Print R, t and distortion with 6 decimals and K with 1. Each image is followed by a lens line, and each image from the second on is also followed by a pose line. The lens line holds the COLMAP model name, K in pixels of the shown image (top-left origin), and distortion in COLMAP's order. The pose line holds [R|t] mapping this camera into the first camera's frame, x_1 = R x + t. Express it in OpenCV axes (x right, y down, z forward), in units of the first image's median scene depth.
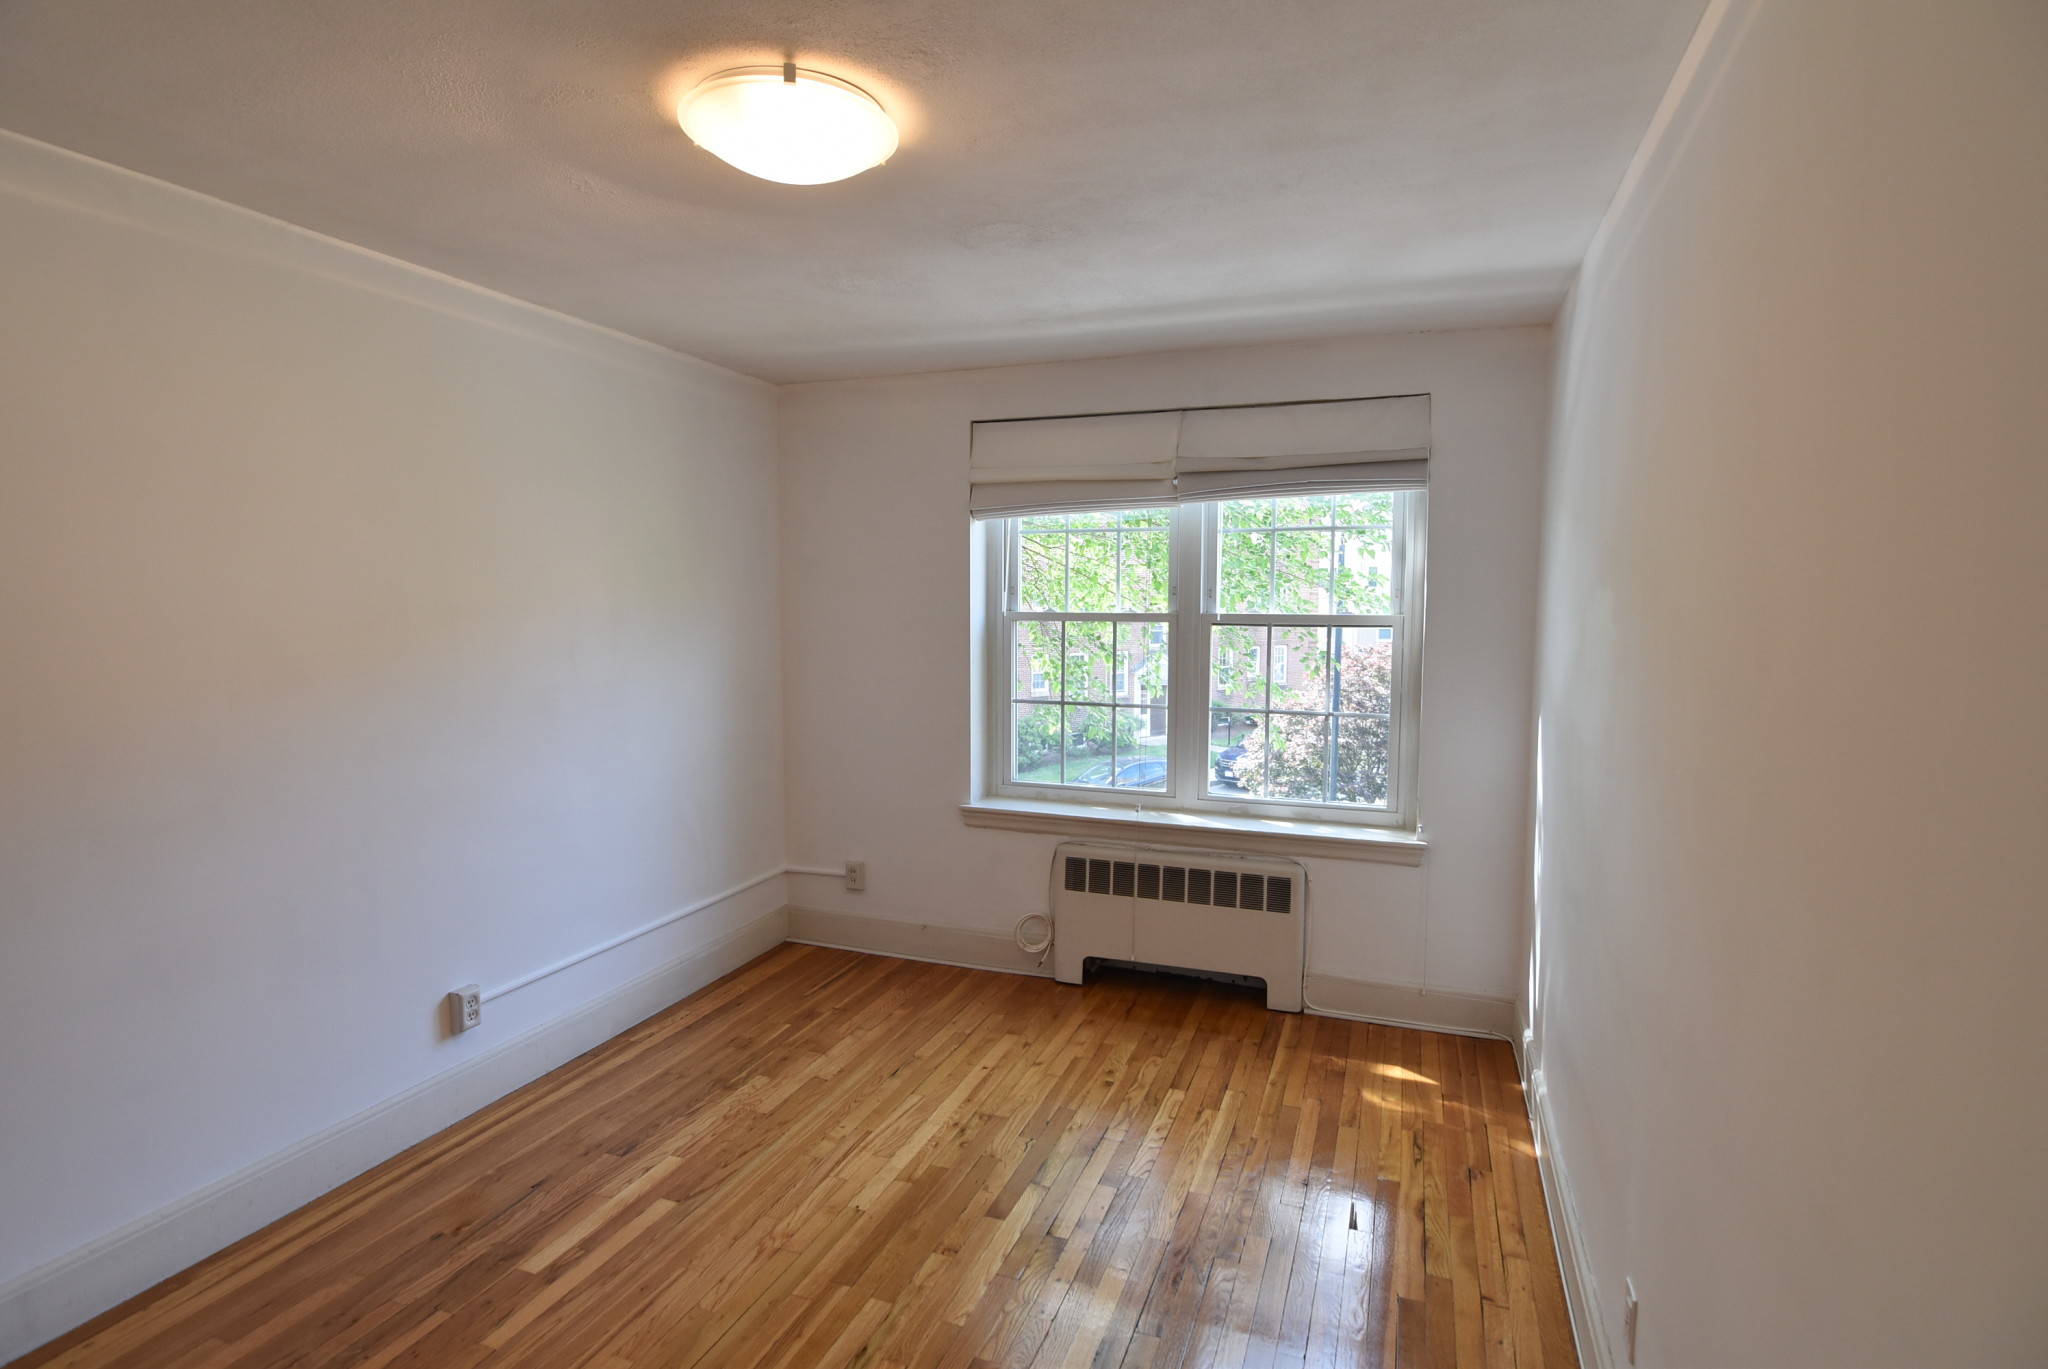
lens RADIAL K [[1040.6, 0, 1019.8], [0, 1040.6, 677.7], [0, 0, 1]] dist [-0.005467, -0.001363]
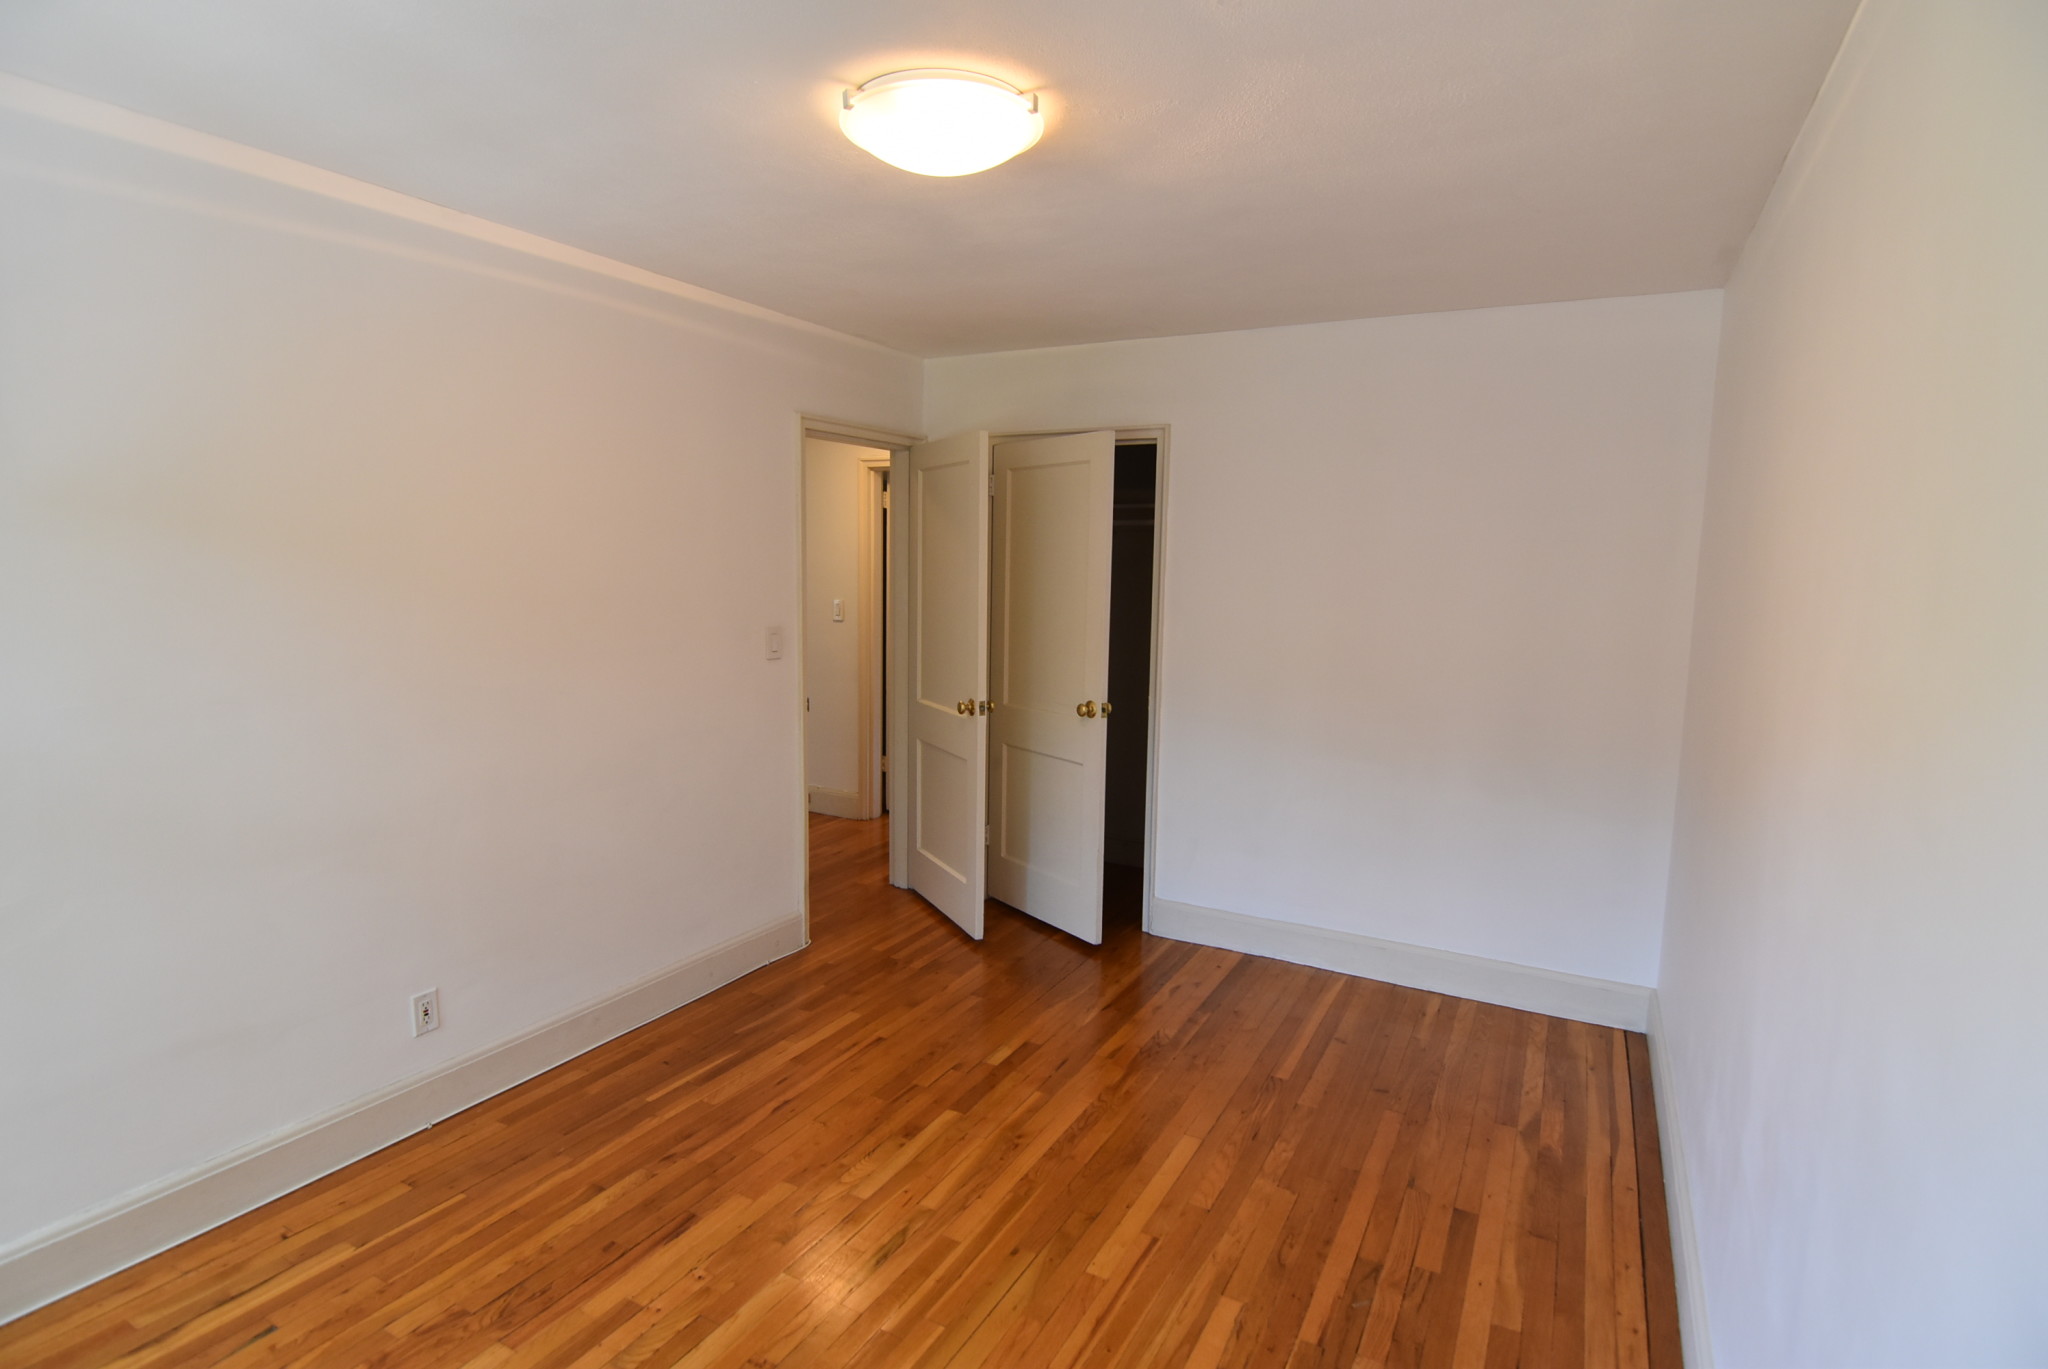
lens RADIAL K [[1040.6, 0, 1019.8], [0, 1040.6, 677.7], [0, 0, 1]] dist [-0.005467, -0.001363]
pose [[-0.990439, -0.034662, 0.133526, -0.275343], [-0.008014, 0.980741, 0.195147, -0.107156], [-0.137718, 0.192211, -0.971642, 1.257373]]
